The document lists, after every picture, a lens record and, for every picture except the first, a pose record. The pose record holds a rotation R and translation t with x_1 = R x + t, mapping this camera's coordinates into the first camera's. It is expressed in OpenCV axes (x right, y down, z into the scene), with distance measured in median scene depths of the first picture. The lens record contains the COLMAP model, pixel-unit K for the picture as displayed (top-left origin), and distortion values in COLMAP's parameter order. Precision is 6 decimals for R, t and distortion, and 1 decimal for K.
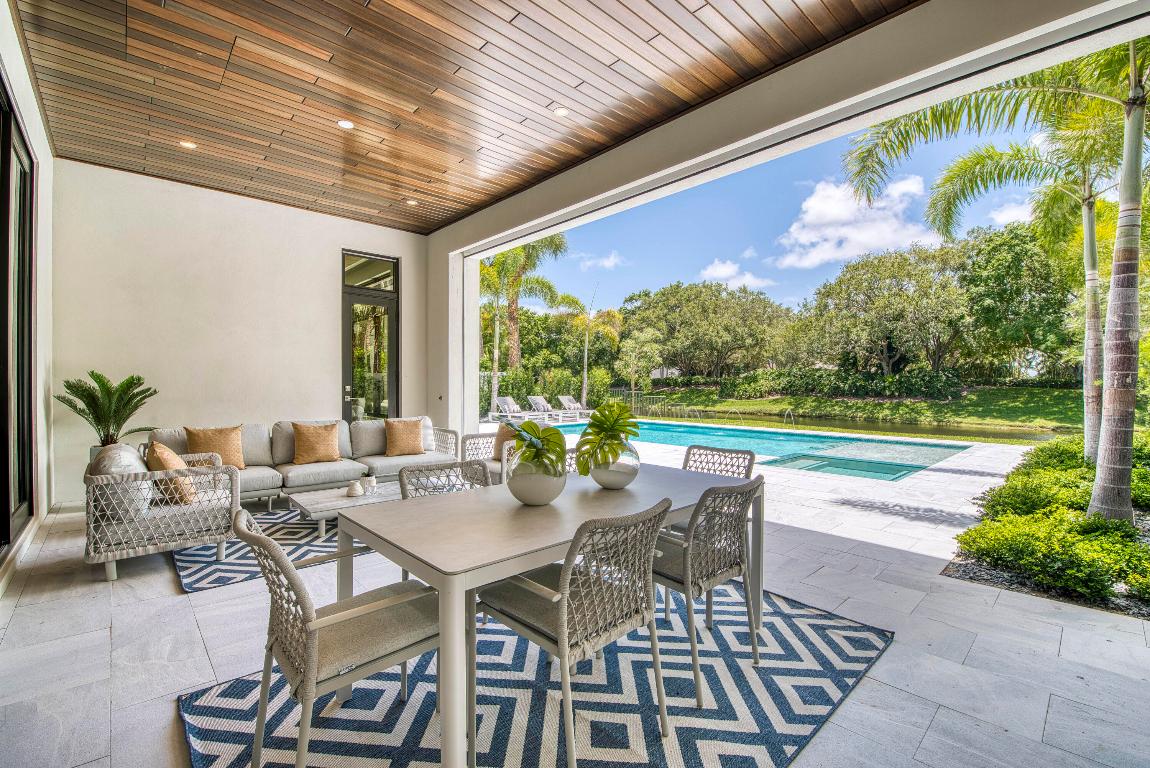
lens RADIAL K [[496.1, 0, 583.2], [0, 496.1, 387.1], [0, 0, 1]] dist [-0.005866, -0.007329]
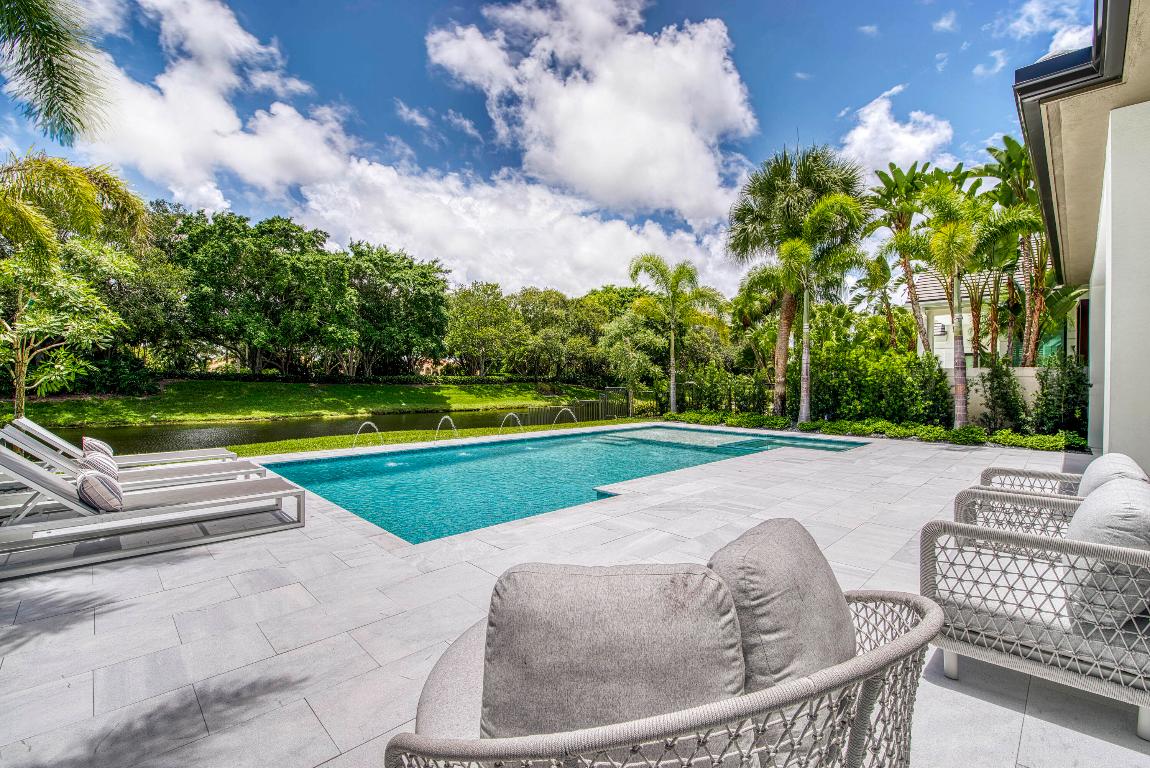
lens RADIAL K [[496.1, 0, 583.5], [0, 496.1, 403.8], [0, 0, 1]] dist [-0.005866, -0.007329]
pose [[-0.025036, -0.047420, 0.998561, -0.119555], [-0.002476, 0.998874, 0.047373, -0.001395], [-0.999683, -0.001286, -0.025125, 0.256656]]
